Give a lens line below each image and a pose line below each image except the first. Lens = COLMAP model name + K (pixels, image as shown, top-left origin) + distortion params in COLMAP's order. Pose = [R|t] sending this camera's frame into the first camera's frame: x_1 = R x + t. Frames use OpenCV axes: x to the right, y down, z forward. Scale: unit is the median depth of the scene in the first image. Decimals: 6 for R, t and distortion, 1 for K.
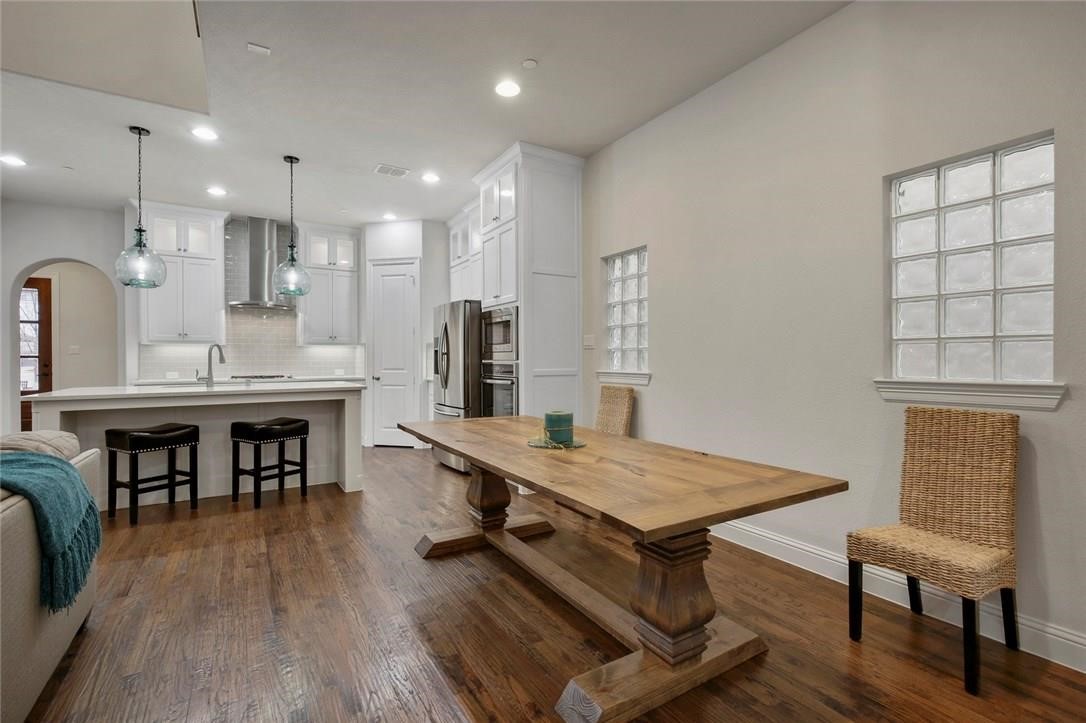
lens RADIAL K [[488.4, 0, 543.9], [0, 488.4, 358.9], [0, 0, 1]] dist [0.023305, -0.014098]
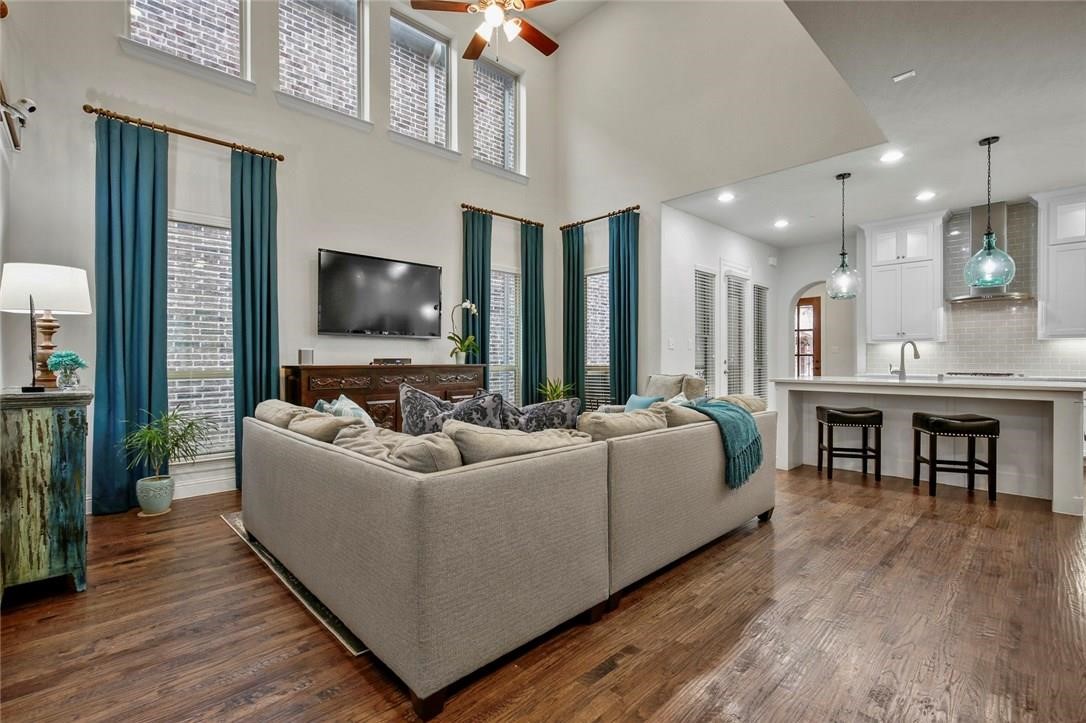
lens RADIAL K [[488.4, 0, 543.9], [0, 488.4, 358.9], [0, 0, 1]] dist [0.023305, -0.014098]
pose [[0.213169, -0.001969, -0.977013, 0.242997], [0.001402, 0.999998, -0.001709, 0.010852], [0.977014, -0.001005, 0.213171, -0.028693]]
